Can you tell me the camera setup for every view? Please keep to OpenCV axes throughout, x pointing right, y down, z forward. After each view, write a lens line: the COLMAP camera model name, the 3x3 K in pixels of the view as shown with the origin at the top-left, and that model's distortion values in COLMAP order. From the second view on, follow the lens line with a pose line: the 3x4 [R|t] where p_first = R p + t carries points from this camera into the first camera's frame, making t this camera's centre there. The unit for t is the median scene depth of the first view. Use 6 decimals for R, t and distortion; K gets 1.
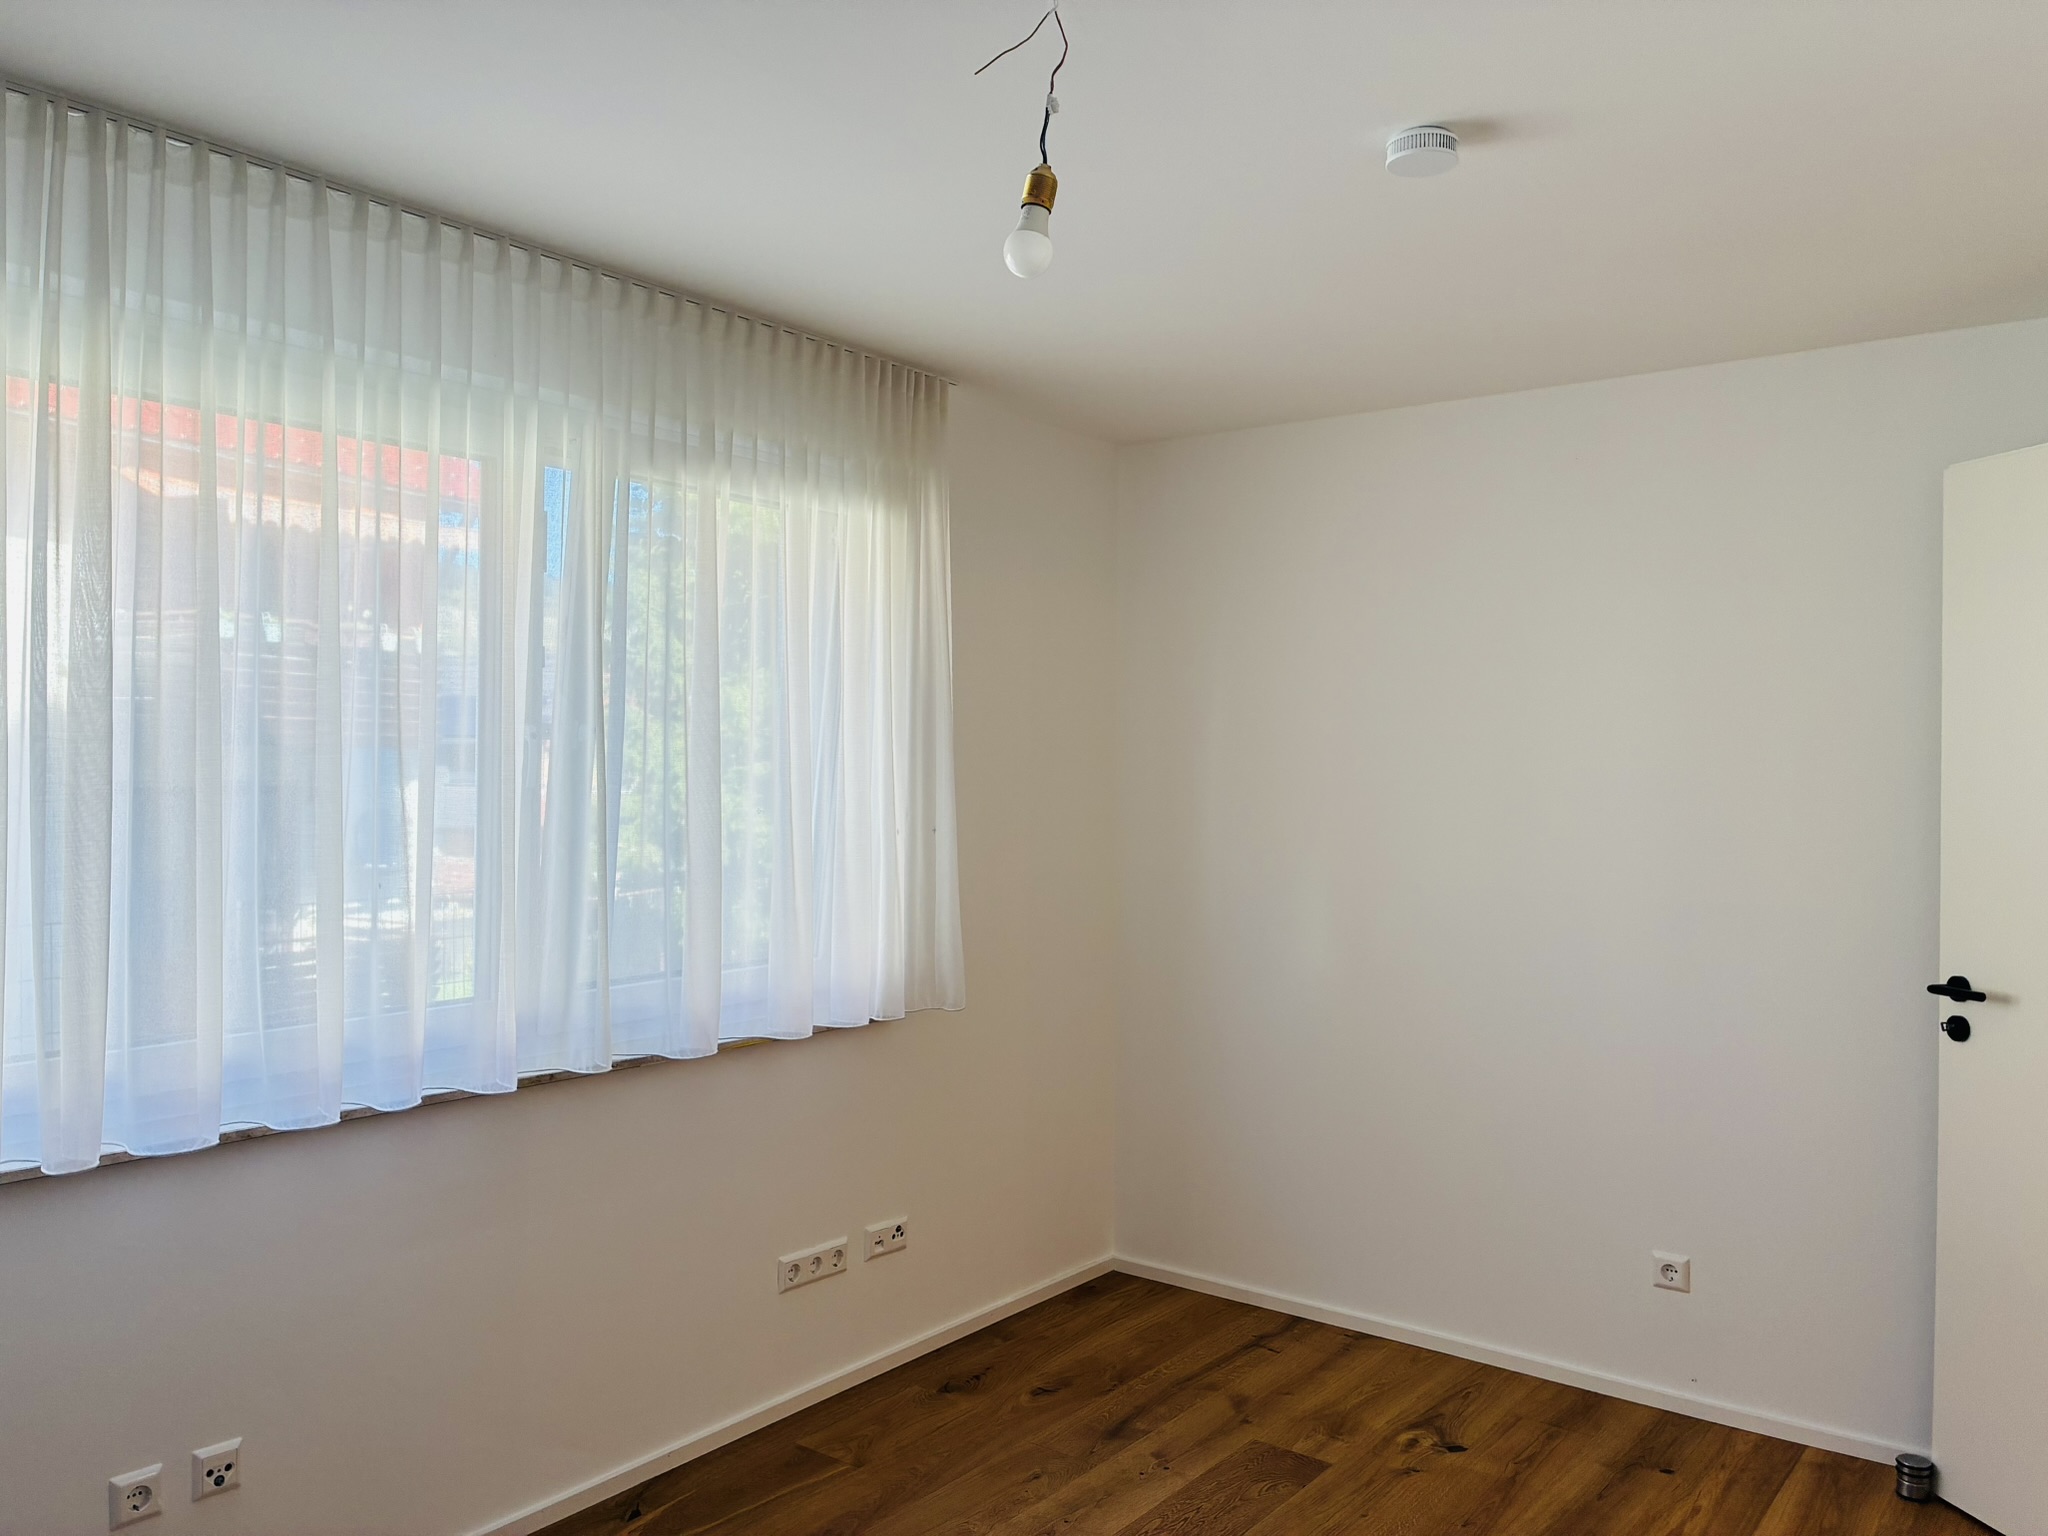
lens RADIAL K [[1548.7, 0, 1017.5], [0, 1548.7, 771.1], [0, 0, 1]] dist [0.023619, -0.042706]
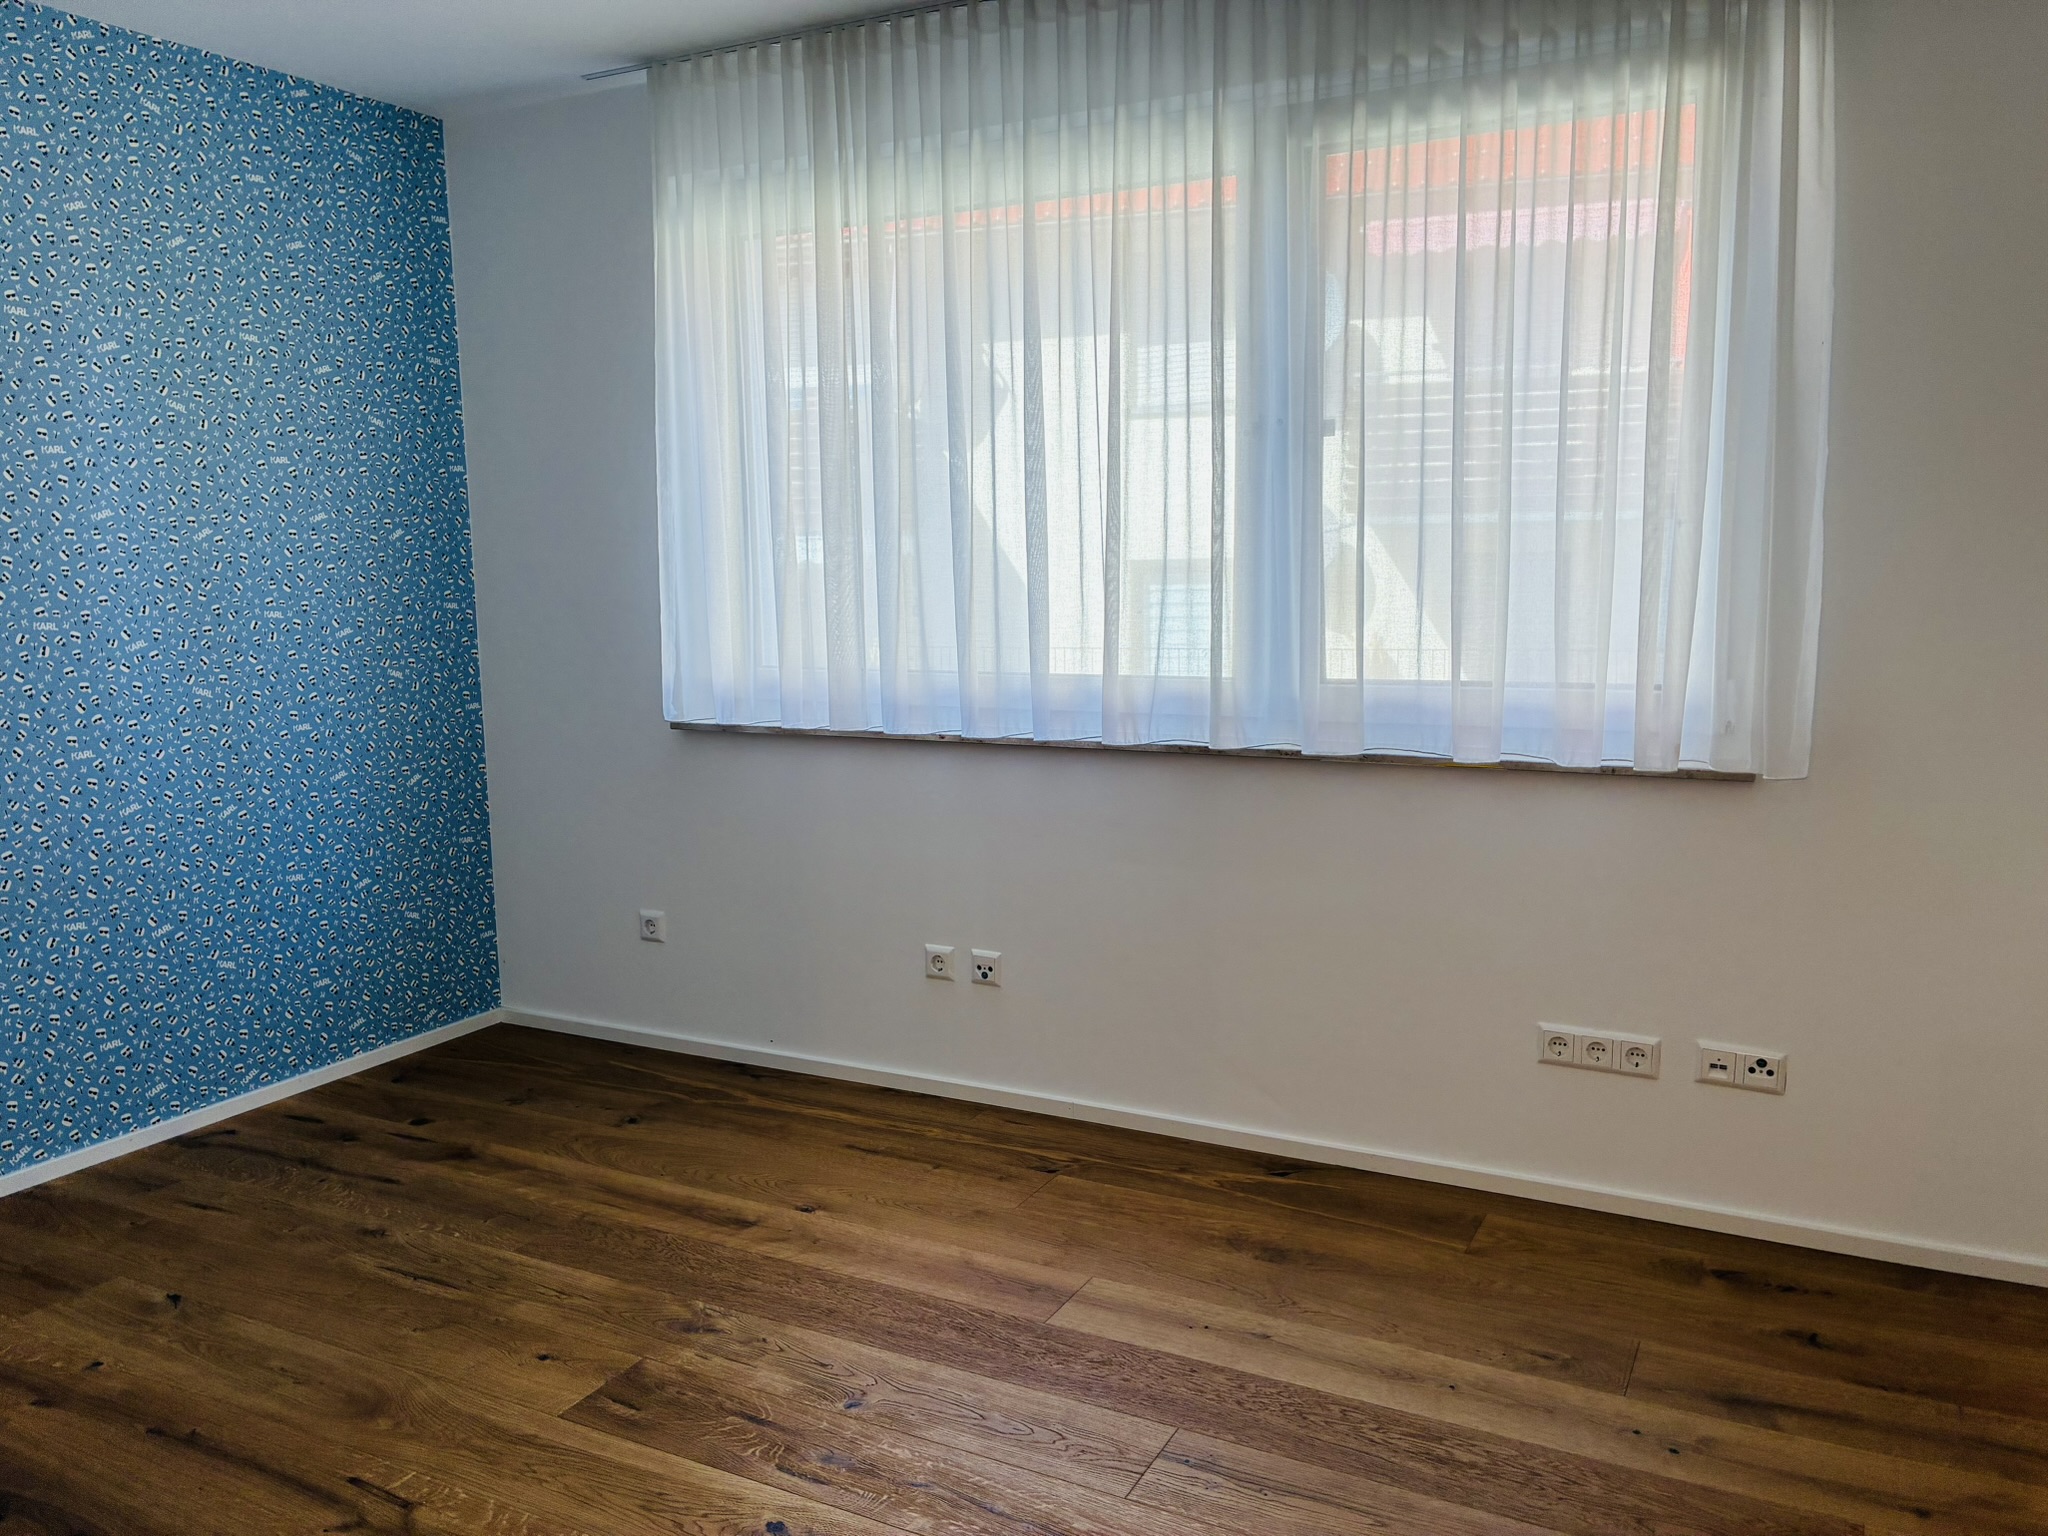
lens RADIAL K [[1548.7, 0, 1016.9], [0, 1548.7, 772.5], [0, 0, 1]] dist [0.023619, -0.042706]
pose [[0.166542, 0.129887, -0.977442, 0.663478], [0.011411, 0.990966, 0.133629, 0.057694], [0.985968, -0.033409, 0.163556, 0.602527]]
